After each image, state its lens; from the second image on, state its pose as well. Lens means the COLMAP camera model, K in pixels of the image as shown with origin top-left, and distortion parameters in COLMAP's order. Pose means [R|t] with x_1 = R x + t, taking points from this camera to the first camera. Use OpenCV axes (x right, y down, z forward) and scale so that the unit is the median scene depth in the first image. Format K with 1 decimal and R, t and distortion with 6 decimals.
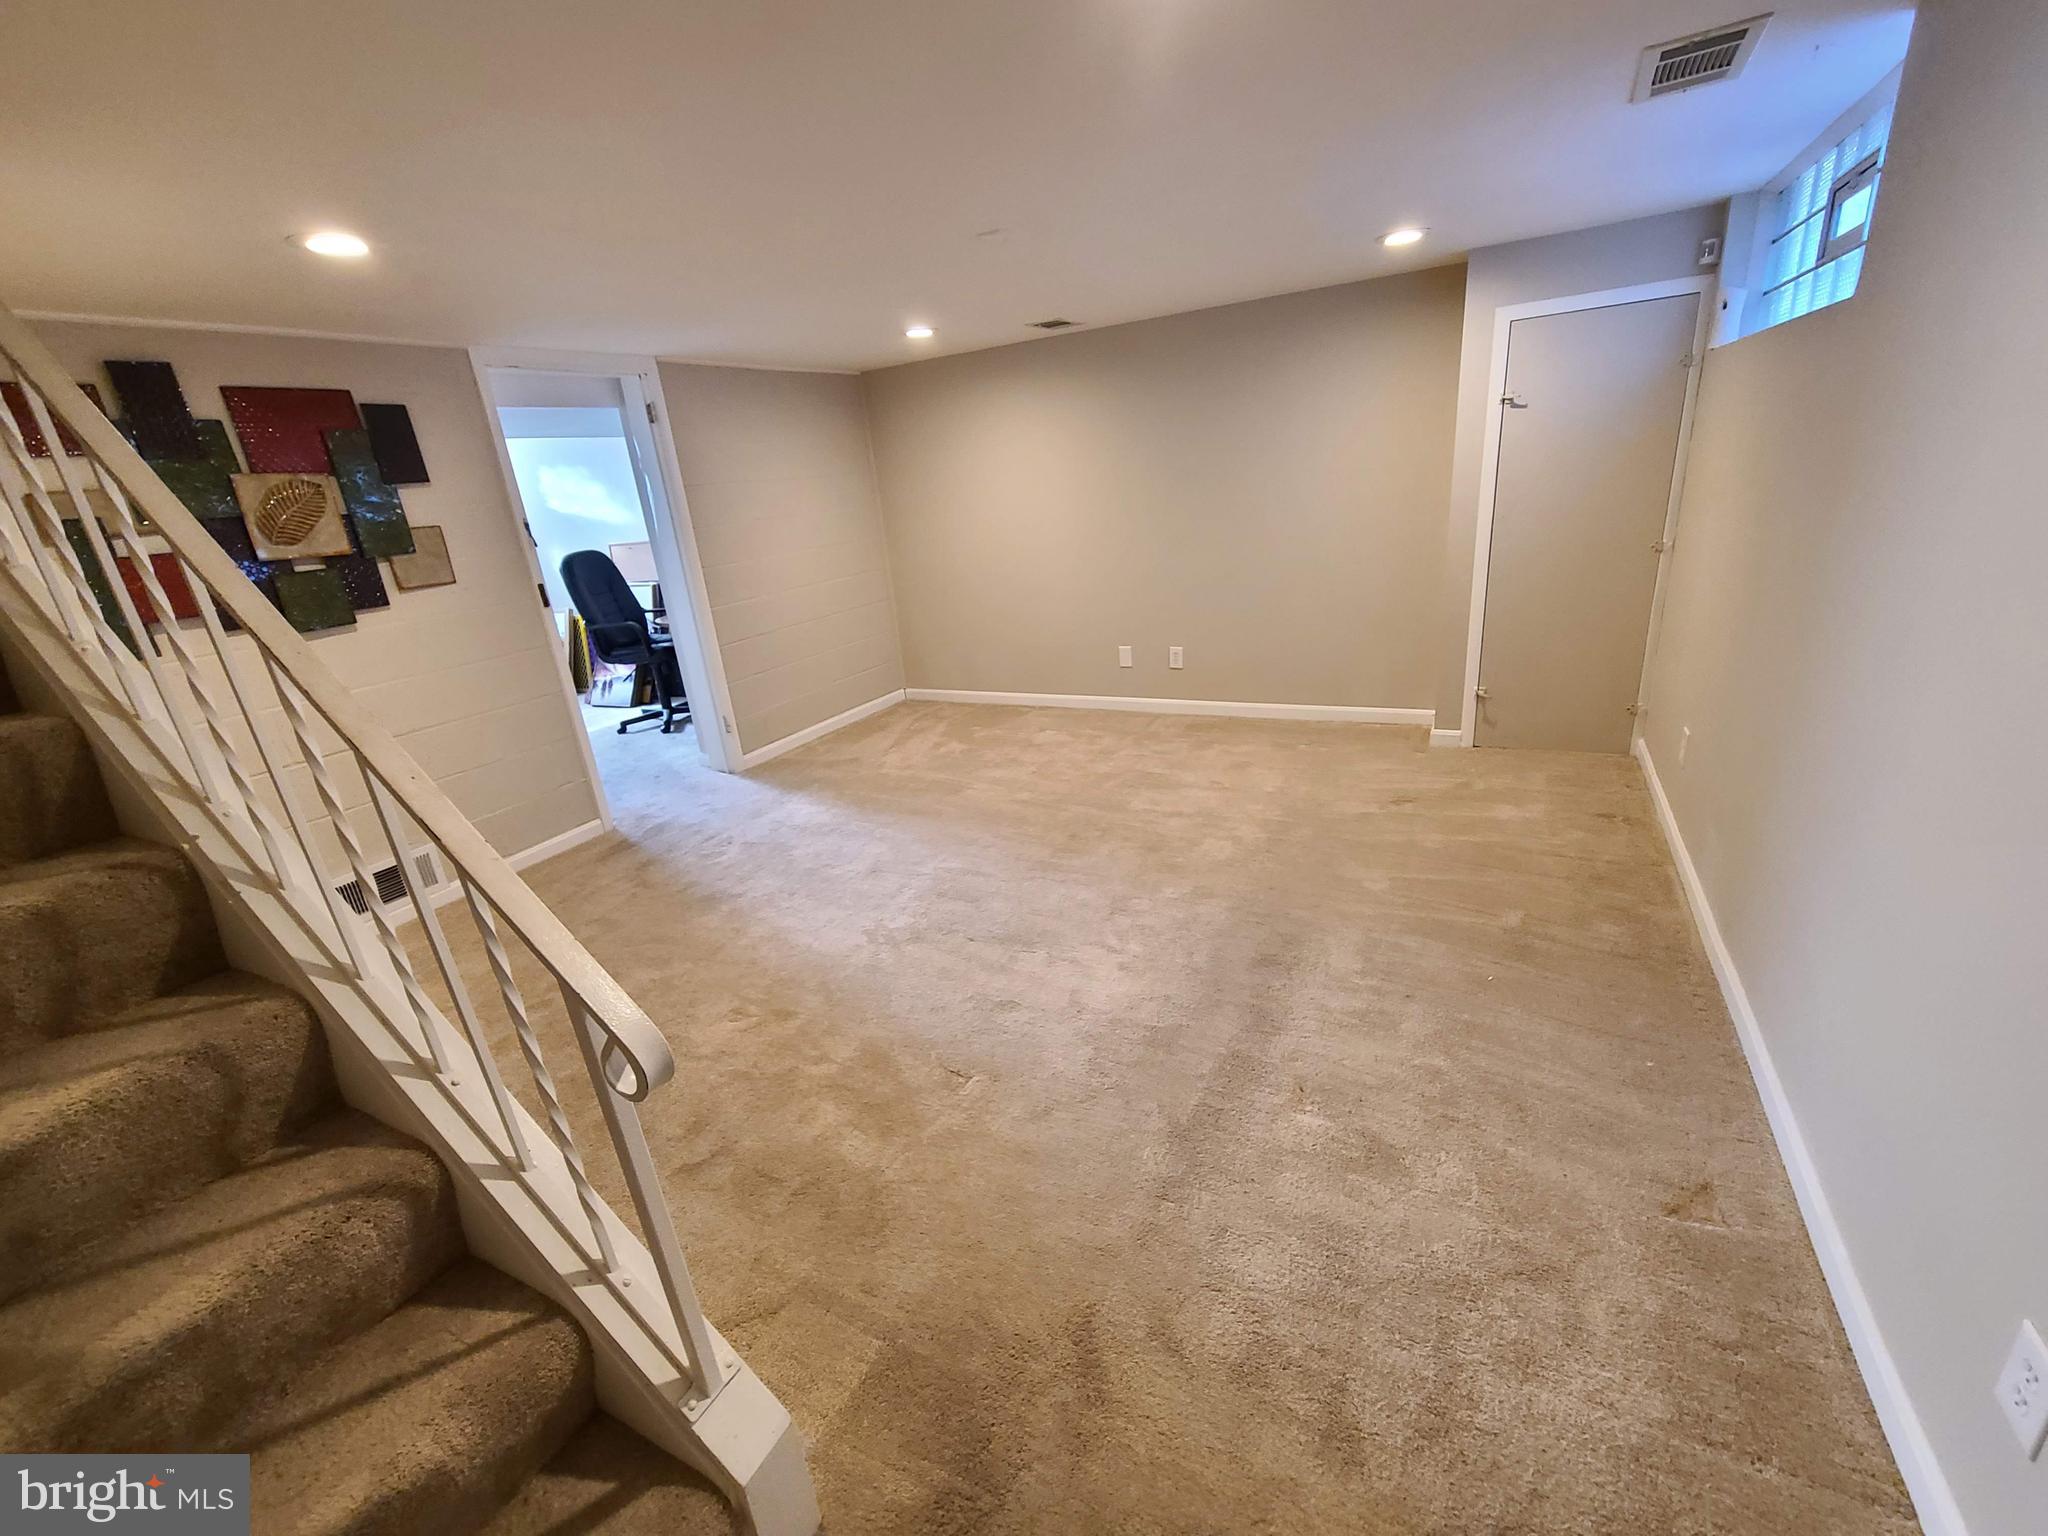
lens RADIAL K [[841.4, 0, 1043.5], [0, 841.4, 772.4], [0, 0, 1]] dist [-0.003927, 0.002623]
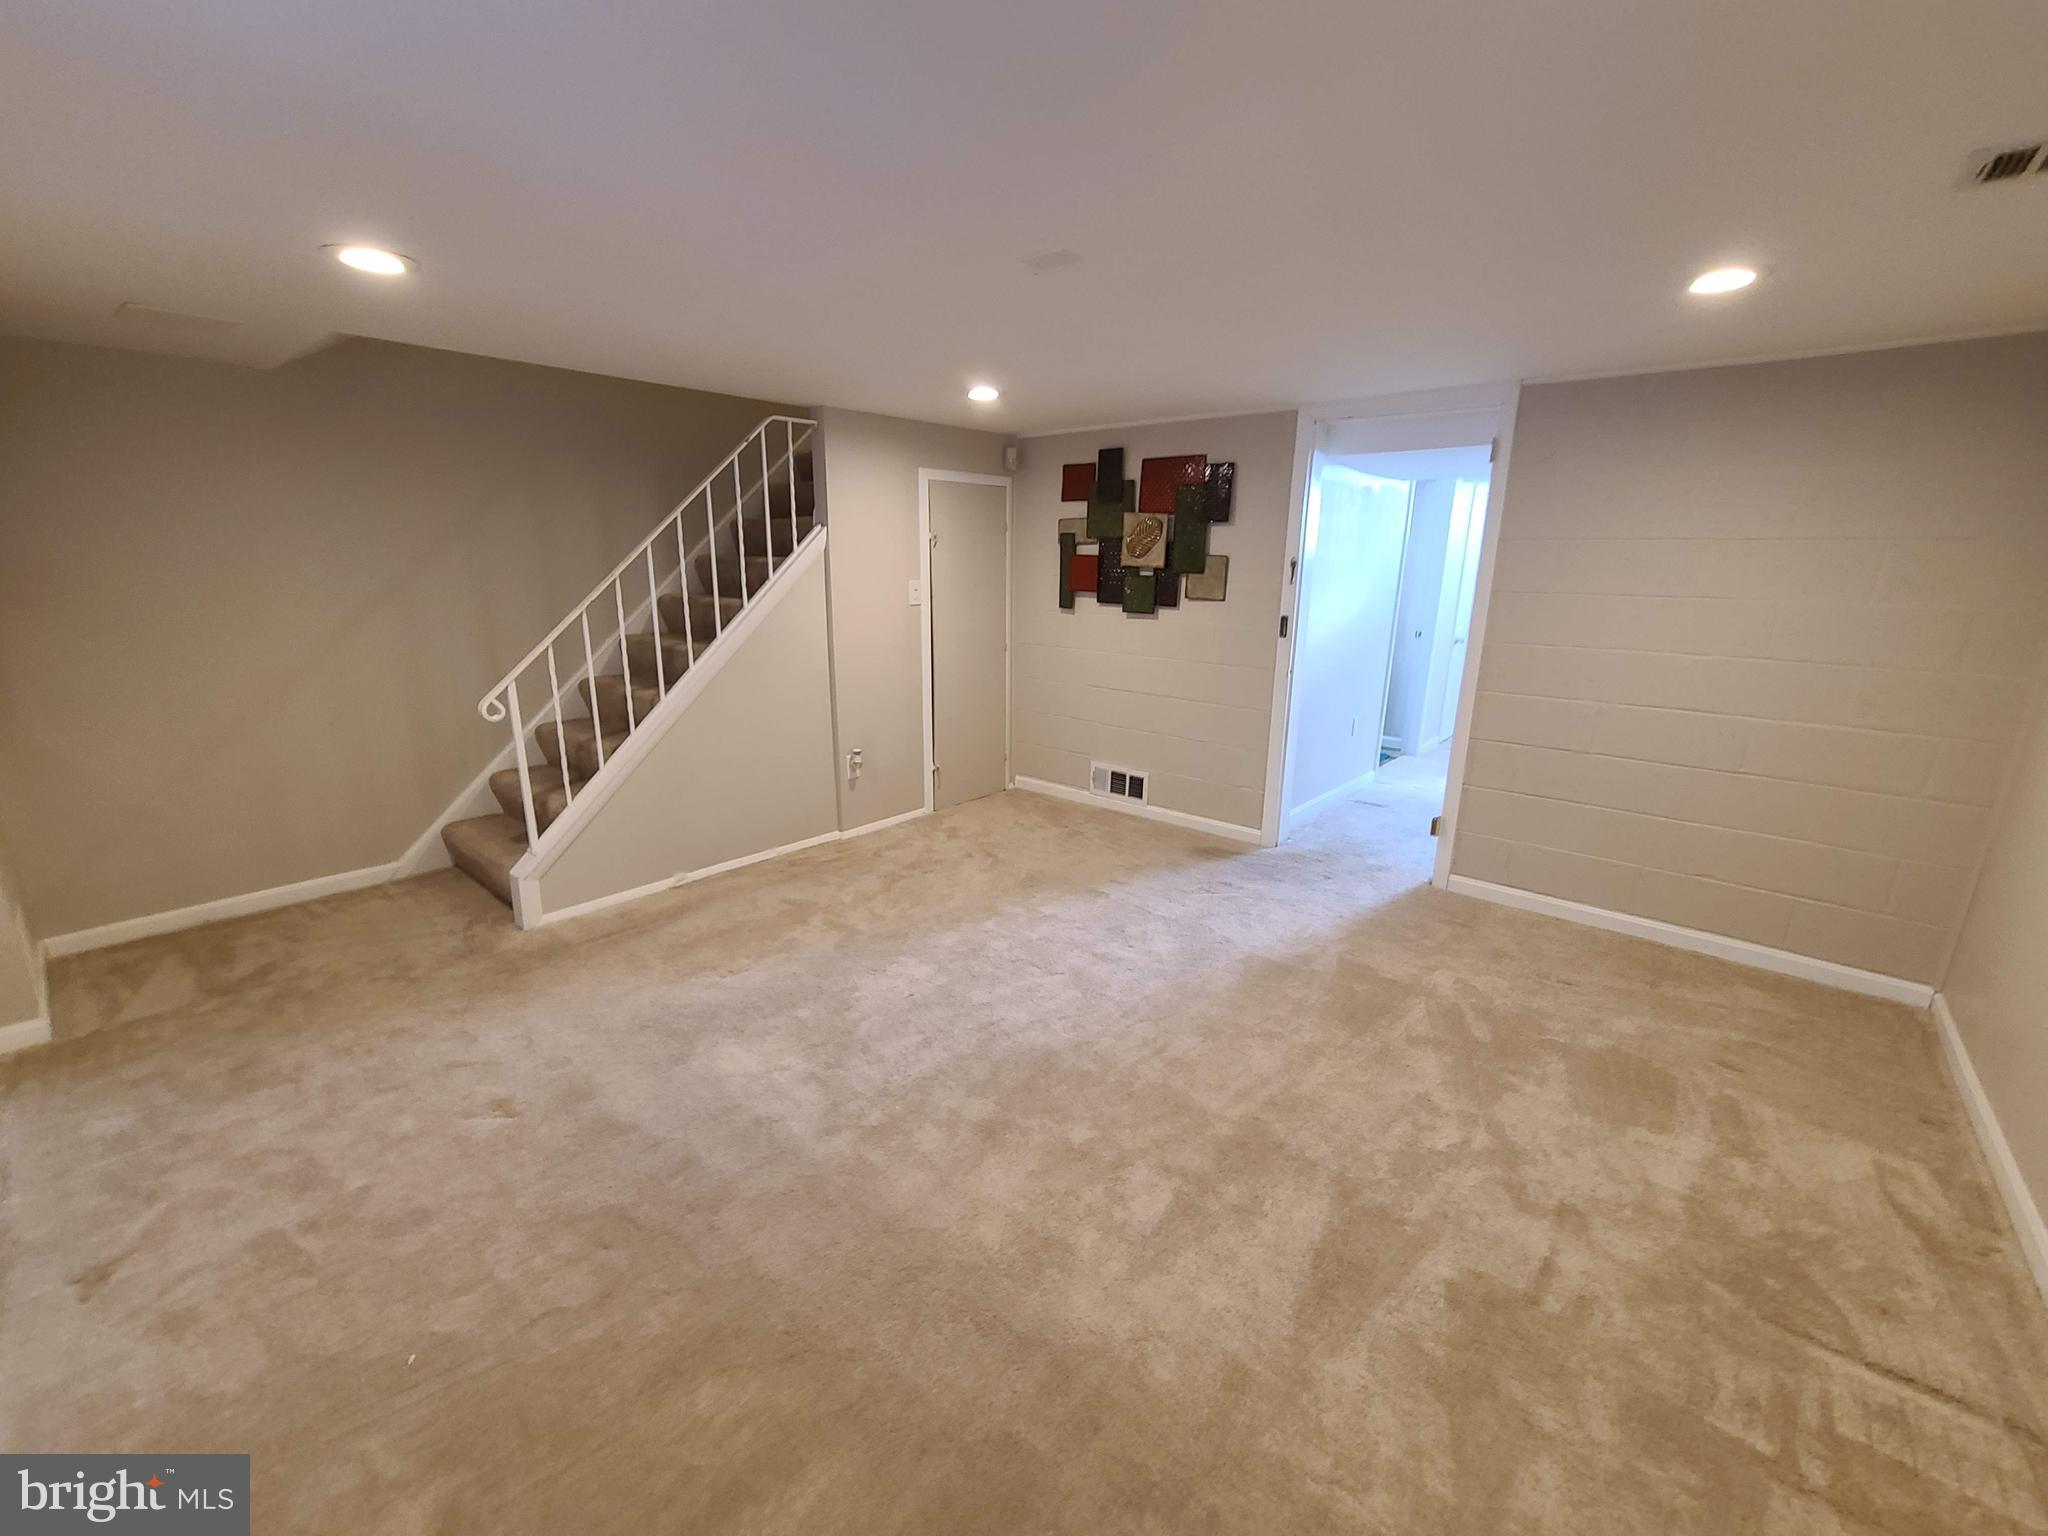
lens RADIAL K [[841.4, 0, 1039.5], [0, 841.4, 769.7], [0, 0, 1]] dist [-0.003927, 0.002623]
pose [[-0.204659, 0.325910, -0.922983, 0.638614], [-0.331391, 0.864187, 0.378630, -0.416190], [0.921029, 0.383358, -0.068860, 0.984714]]
